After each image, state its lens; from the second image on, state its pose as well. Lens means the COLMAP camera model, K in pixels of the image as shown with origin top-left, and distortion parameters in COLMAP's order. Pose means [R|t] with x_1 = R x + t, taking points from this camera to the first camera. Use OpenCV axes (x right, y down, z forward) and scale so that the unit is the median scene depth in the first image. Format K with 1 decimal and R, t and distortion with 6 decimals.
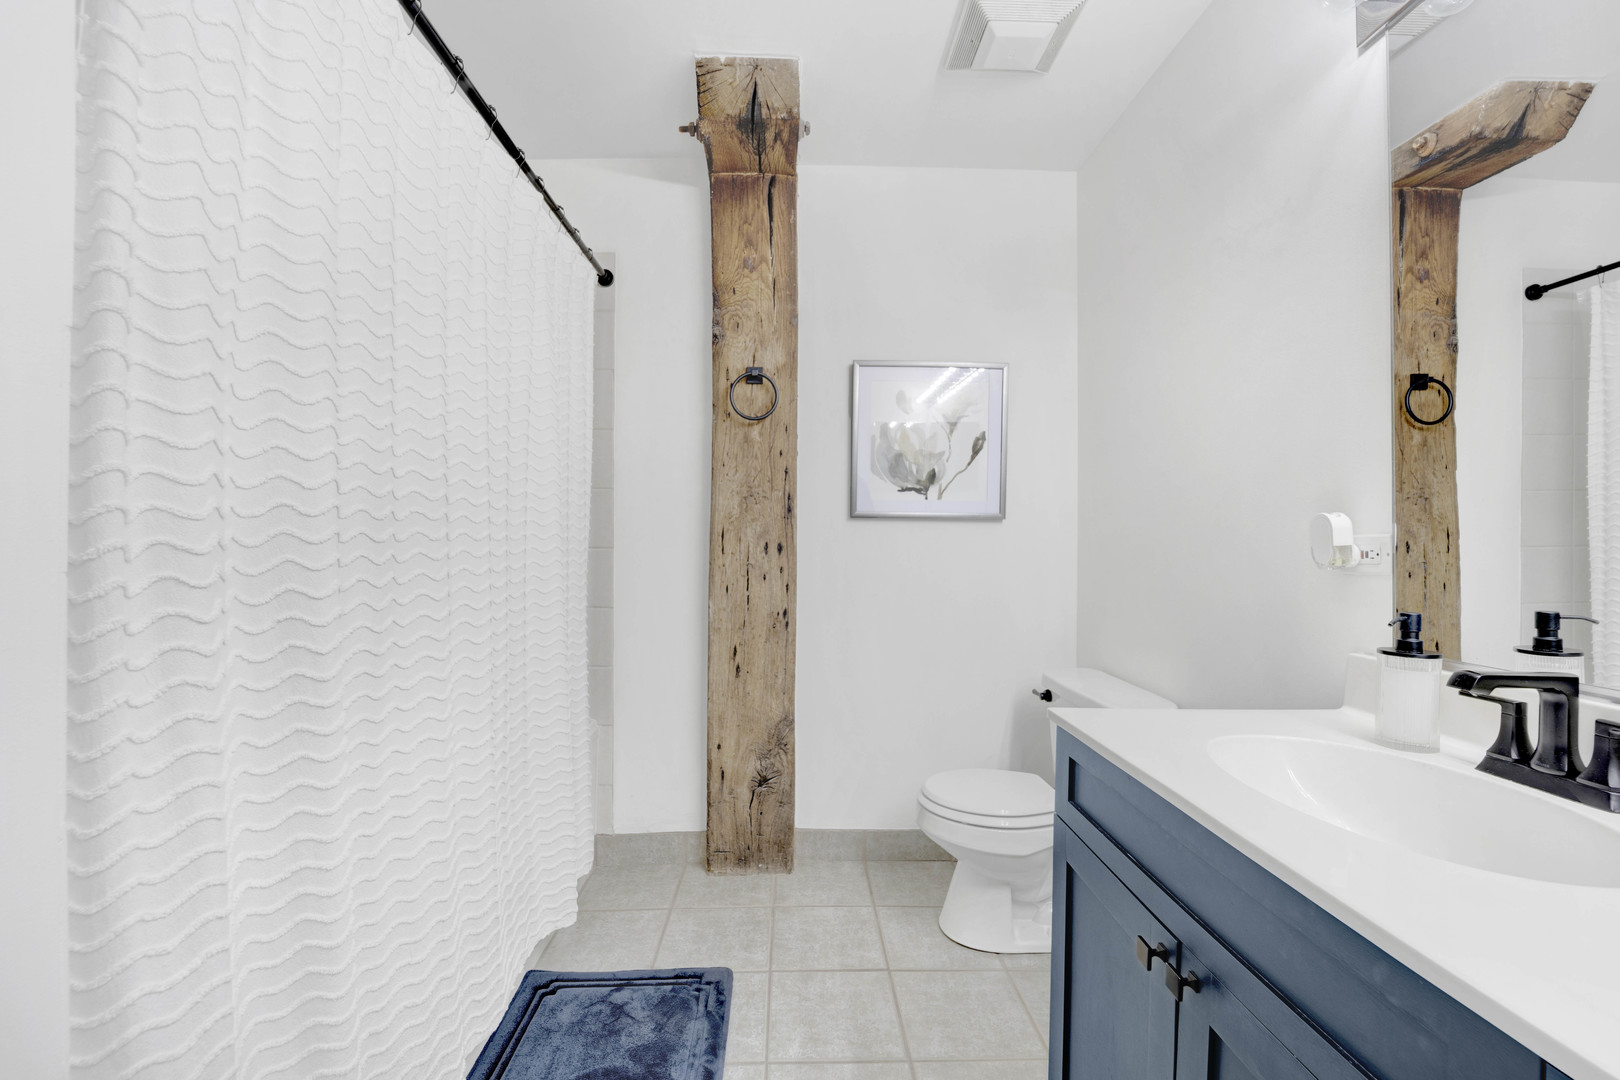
lens RADIAL K [[697.6, 0, 807.7], [0, 697.6, 517.5], [0, 0, 1]] dist [-0.036759, 0.011796]
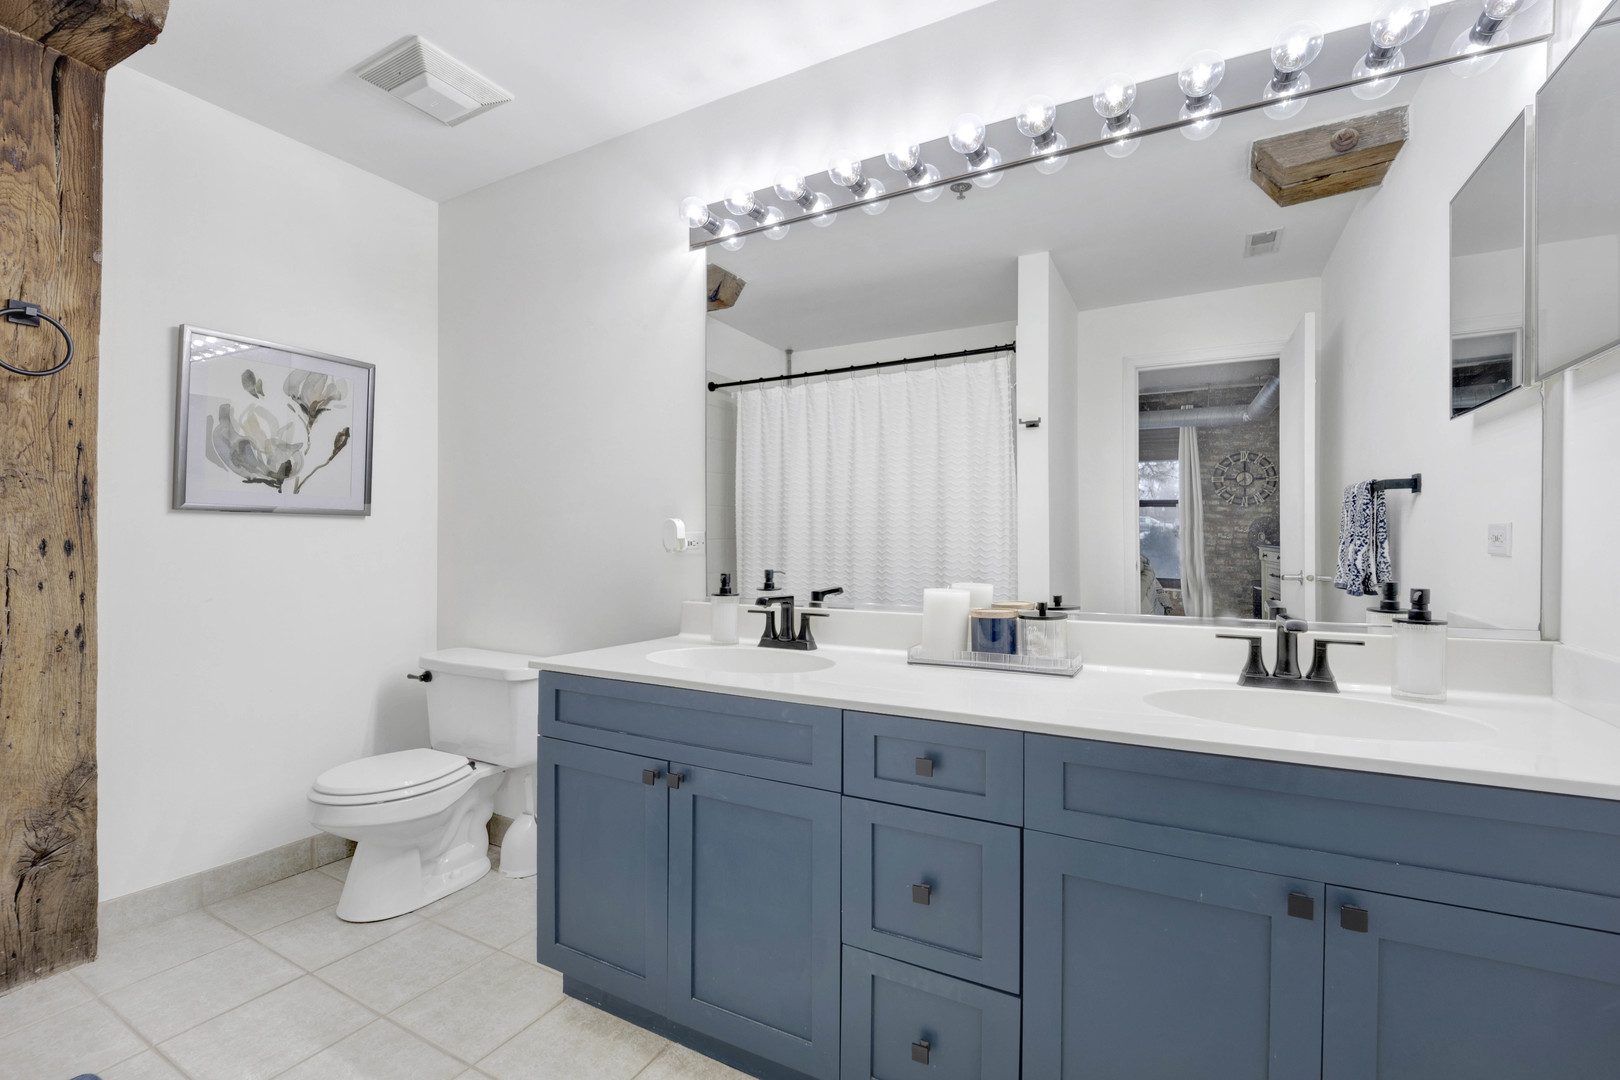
lens RADIAL K [[693.4, 0, 779.4], [0, 693.4, 501.4], [0, 0, 1]] dist [-0.027336, -0.000810]
pose [[0.544049, 0.038943, 0.838149, -0.242053], [-0.022392, 0.999240, -0.031893, -0.000343], [-0.838755, -0.001416, 0.544507, -0.060889]]
